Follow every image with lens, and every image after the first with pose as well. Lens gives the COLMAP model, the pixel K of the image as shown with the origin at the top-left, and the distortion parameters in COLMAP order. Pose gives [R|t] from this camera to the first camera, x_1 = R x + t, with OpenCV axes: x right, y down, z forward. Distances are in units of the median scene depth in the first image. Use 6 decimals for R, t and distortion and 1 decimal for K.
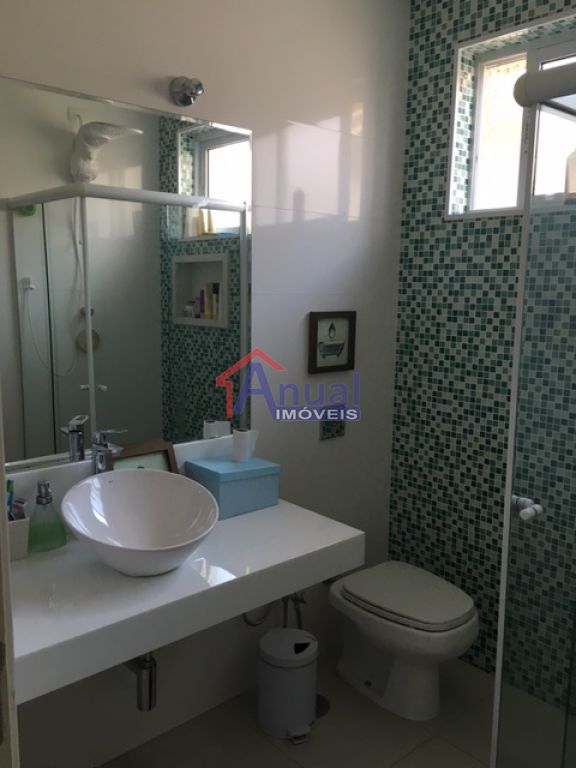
lens RADIAL K [[646.0, 0, 286.1], [0, 646.0, 389.3], [0, 0, 1]] dist [0.049362, -0.096066]
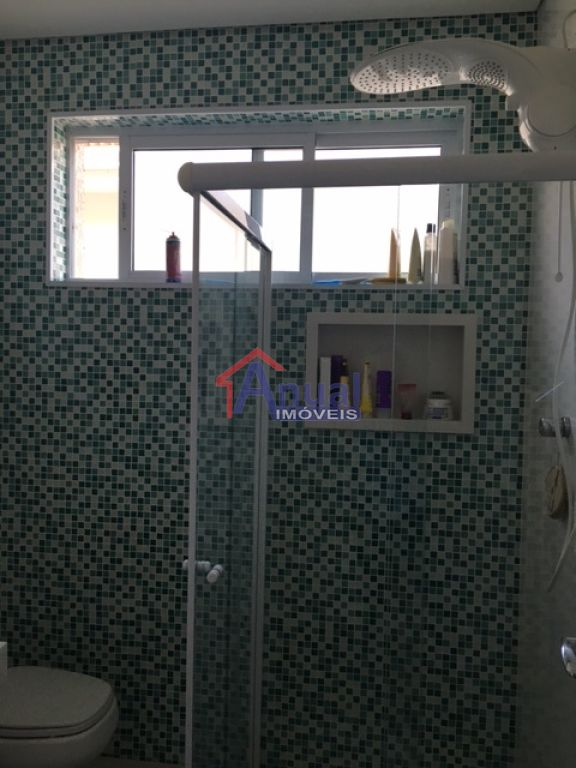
lens RADIAL K [[646.0, 0, 291.2], [0, 646.0, 383.1], [0, 0, 1]] dist [0.049362, -0.096066]
pose [[0.744663, -0.020864, 0.667114, -0.128638], [0.093077, 0.992991, -0.072841, -0.015367], [-0.660919, 0.116335, 0.741386, 0.069720]]
